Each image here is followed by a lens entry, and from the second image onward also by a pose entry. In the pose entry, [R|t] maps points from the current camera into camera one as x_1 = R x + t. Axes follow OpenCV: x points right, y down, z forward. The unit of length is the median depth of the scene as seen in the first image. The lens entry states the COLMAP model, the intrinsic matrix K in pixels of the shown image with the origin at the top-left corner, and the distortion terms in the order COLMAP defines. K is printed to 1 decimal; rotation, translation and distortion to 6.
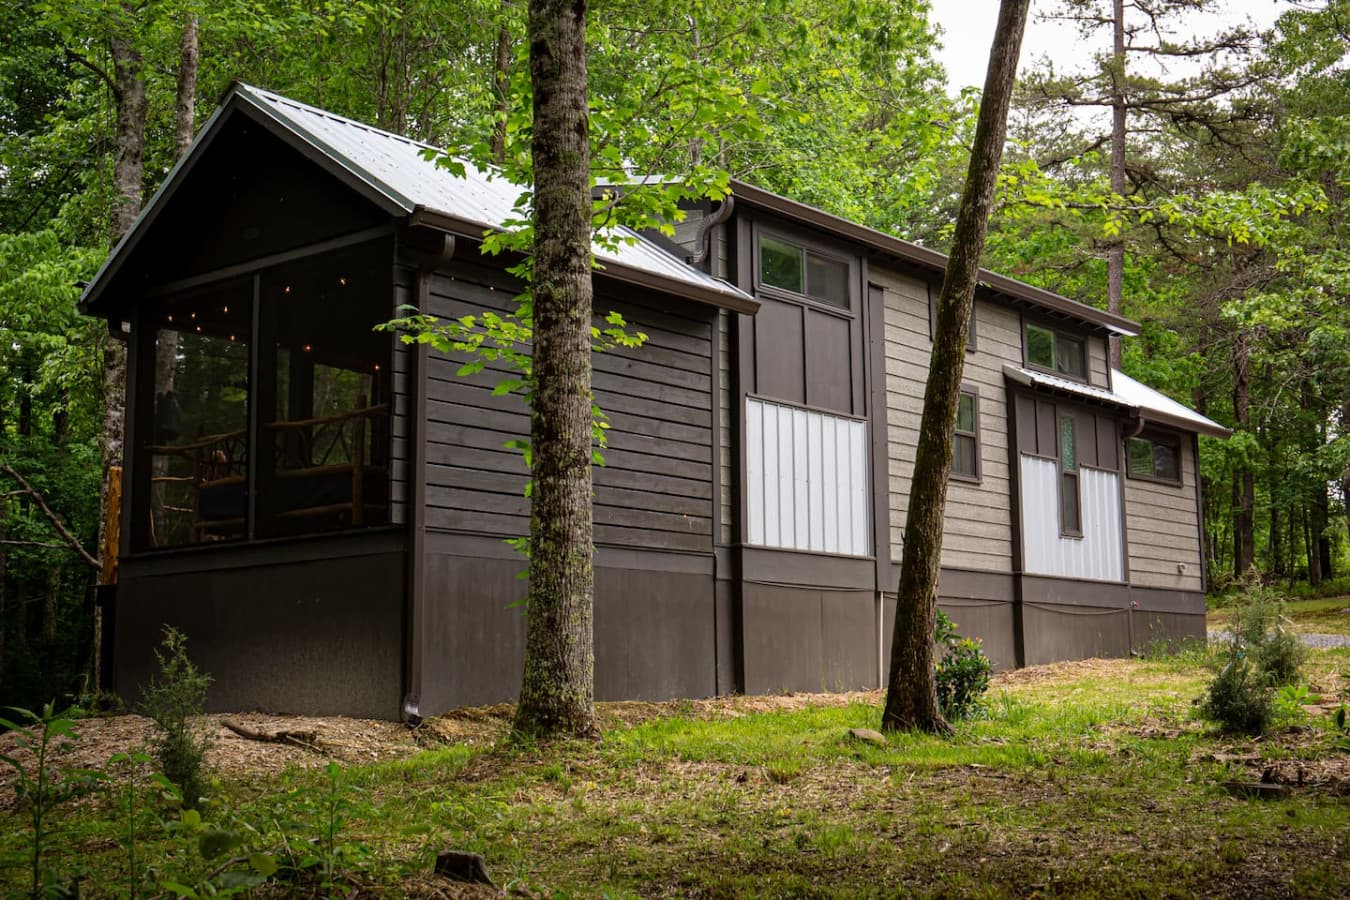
lens RADIAL K [[1772.8, 0, 677.4], [0, 1772.8, 462.7], [0, 0, 1]] dist [0.023332, 0.000000]
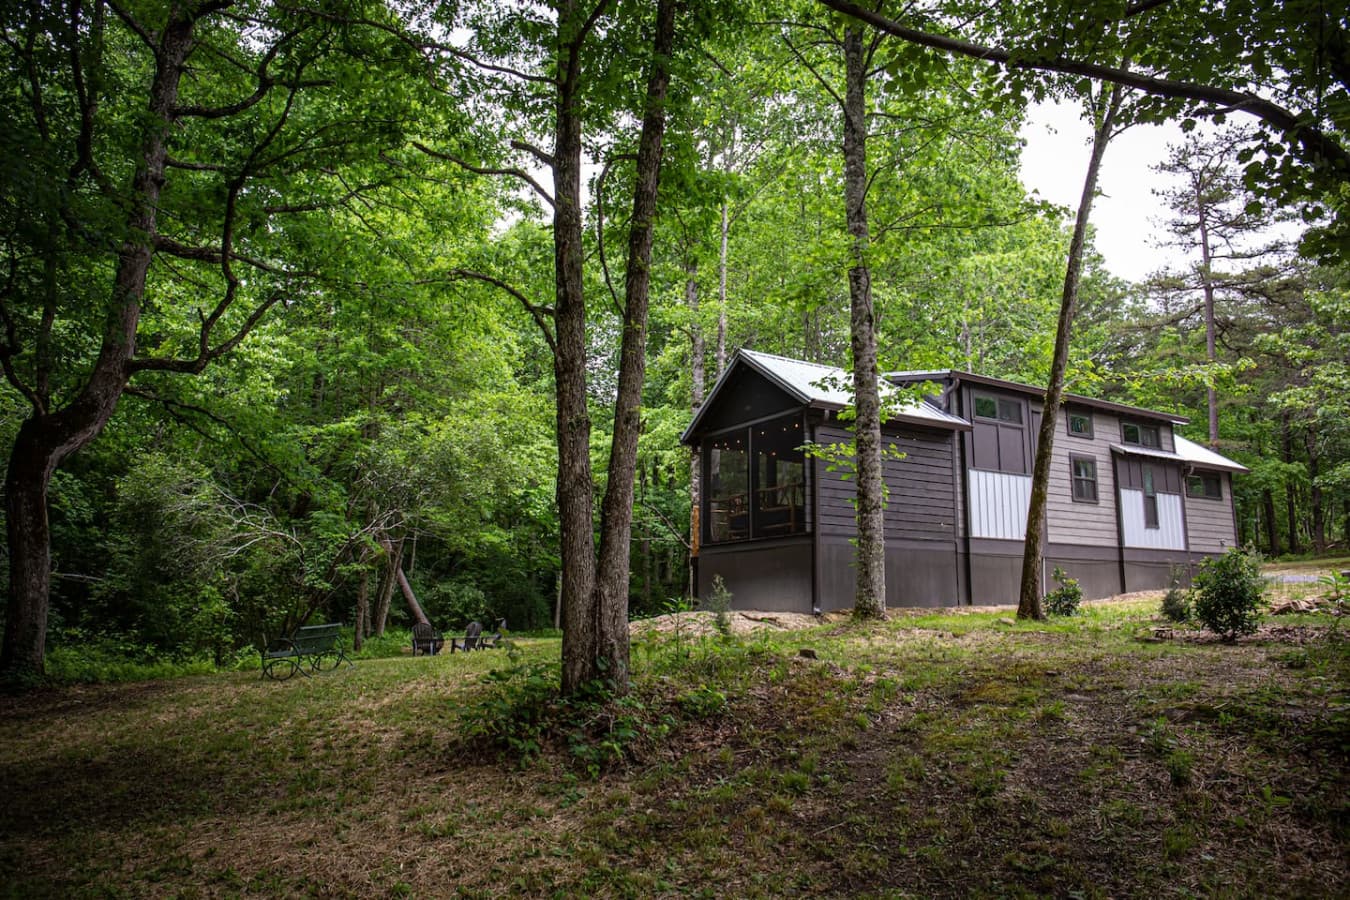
lens RADIAL K [[933.1, 0, 683.4], [0, 933.1, 441.8], [0, 0, 1]] dist [-0.041771, 0.012249]
pose [[0.948858, -0.045760, -0.312370, 0.064357], [0.030270, 0.998068, -0.054261, -0.018900], [0.314249, 0.042031, 0.948410, -0.202682]]
